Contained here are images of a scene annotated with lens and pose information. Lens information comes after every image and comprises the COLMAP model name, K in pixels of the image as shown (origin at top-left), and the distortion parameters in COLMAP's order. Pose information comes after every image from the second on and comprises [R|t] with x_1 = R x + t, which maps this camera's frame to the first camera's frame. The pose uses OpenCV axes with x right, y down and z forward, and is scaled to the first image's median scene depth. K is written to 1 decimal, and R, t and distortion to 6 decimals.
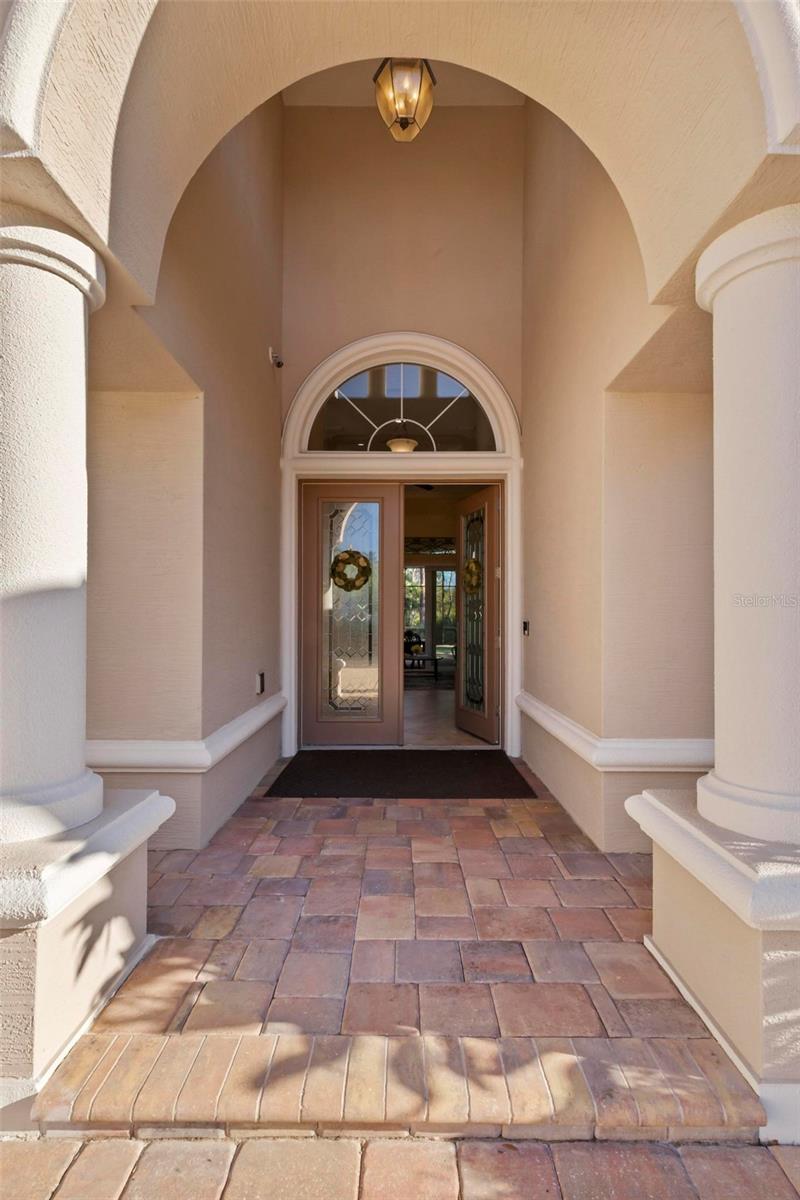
lens RADIAL K [[533.0, 0, 400.3], [0, 533.0, 607.5], [0, 0, 1]] dist [0.004489, -0.000147]
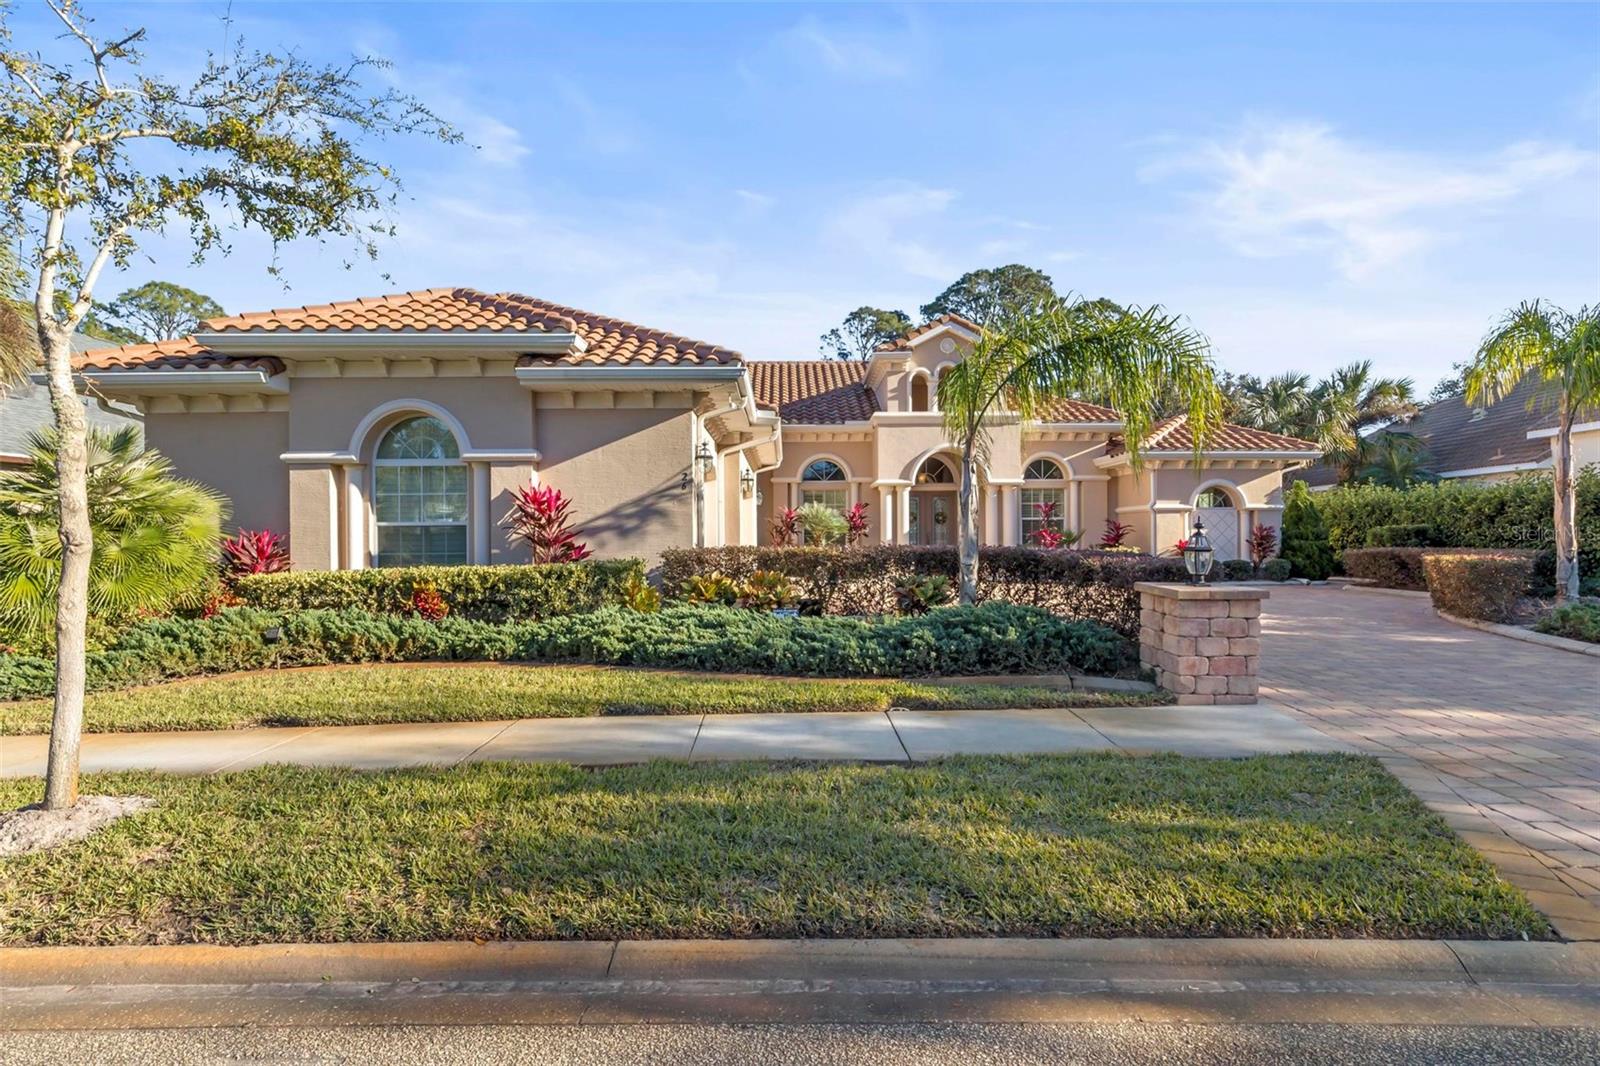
lens RADIAL K [[758.8, 0, 797.2], [0, 758.8, 539.9], [0, 0, 1]] dist [0.002655, 0.000471]
pose [[0.999948, -0.008306, 0.005981, -0.898344], [0.008197, 0.999803, 0.018060, -0.022054], [-0.006130, -0.018010, 0.999819, -4.040617]]
